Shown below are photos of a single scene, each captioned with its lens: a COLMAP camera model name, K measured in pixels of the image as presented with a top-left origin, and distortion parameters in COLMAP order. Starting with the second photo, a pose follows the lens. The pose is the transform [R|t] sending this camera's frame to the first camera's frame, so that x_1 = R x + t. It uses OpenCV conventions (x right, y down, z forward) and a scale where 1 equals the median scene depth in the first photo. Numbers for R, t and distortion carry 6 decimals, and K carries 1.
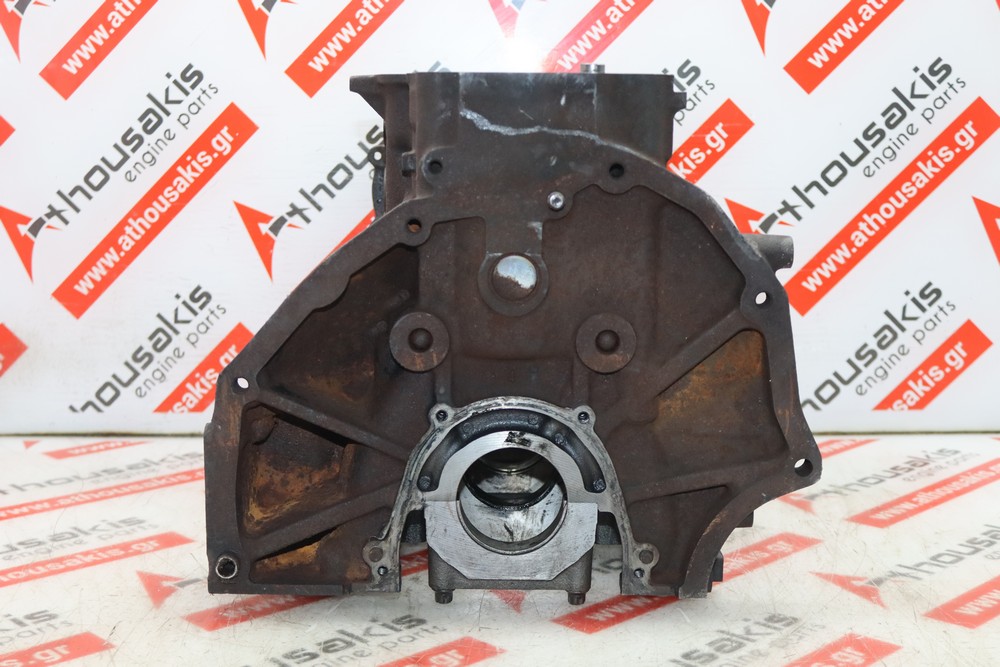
lens RADIAL K [[1337.6, 0, 495.9], [0, 1337.6, 336.2], [0, 0, 1]] dist [-0.013702, 0.000000]
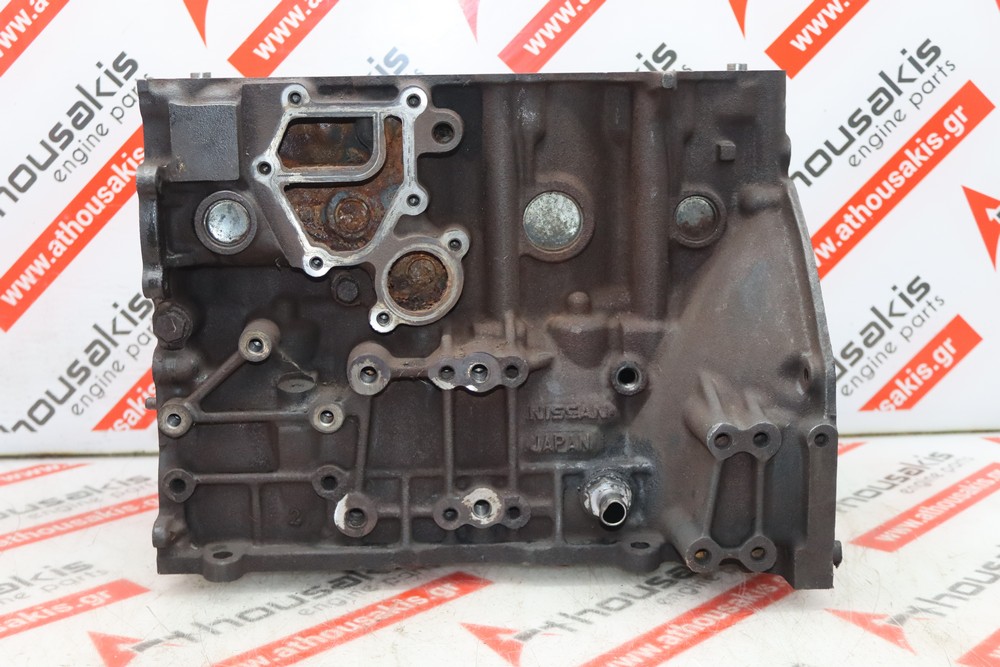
lens RADIAL K [[1337.6, 0, 491.1], [0, 1337.6, 337.4], [0, 0, 1]] dist [-0.013702, 0.000000]
pose [[0.998245, -0.020113, 0.055693, -0.032477], [0.018268, 0.999273, 0.033453, -0.034857], [-0.056326, -0.032377, 0.997887, 0.068559]]
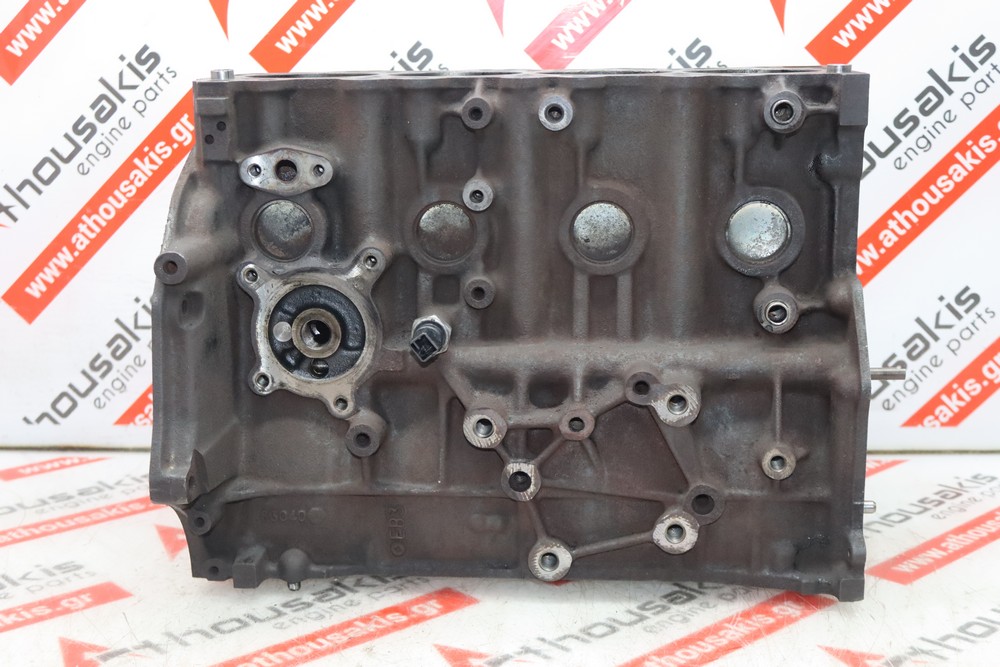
lens RADIAL K [[1337.6, 0, 496.4], [0, 1337.6, 338.3], [0, 0, 1]] dist [-0.013702, 0.000000]
pose [[0.999567, 0.002660, -0.029308, 0.035805], [-0.001274, 0.998884, 0.047209, -0.048484], [0.029400, -0.047151, 0.998455, 0.094629]]
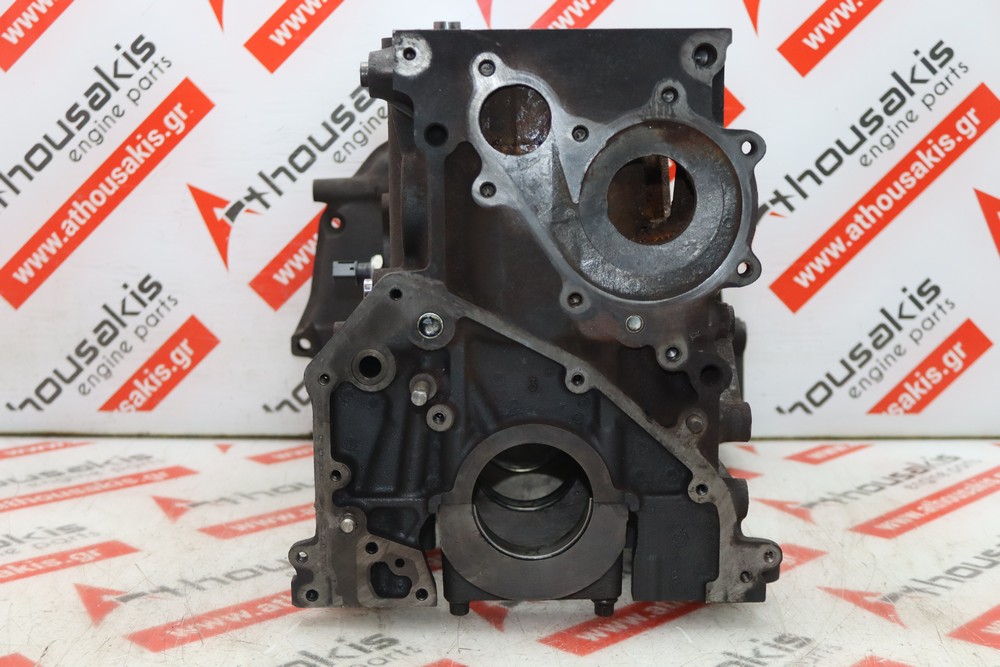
lens RADIAL K [[1337.6, 0, 492.8], [0, 1337.6, 337.1], [0, 0, 1]] dist [-0.013702, 0.000000]
pose [[0.999450, 0.008554, 0.032052, -0.013051], [-0.008355, 0.999945, -0.006309, 0.009680], [-0.032104, 0.006038, 0.999466, 0.067251]]
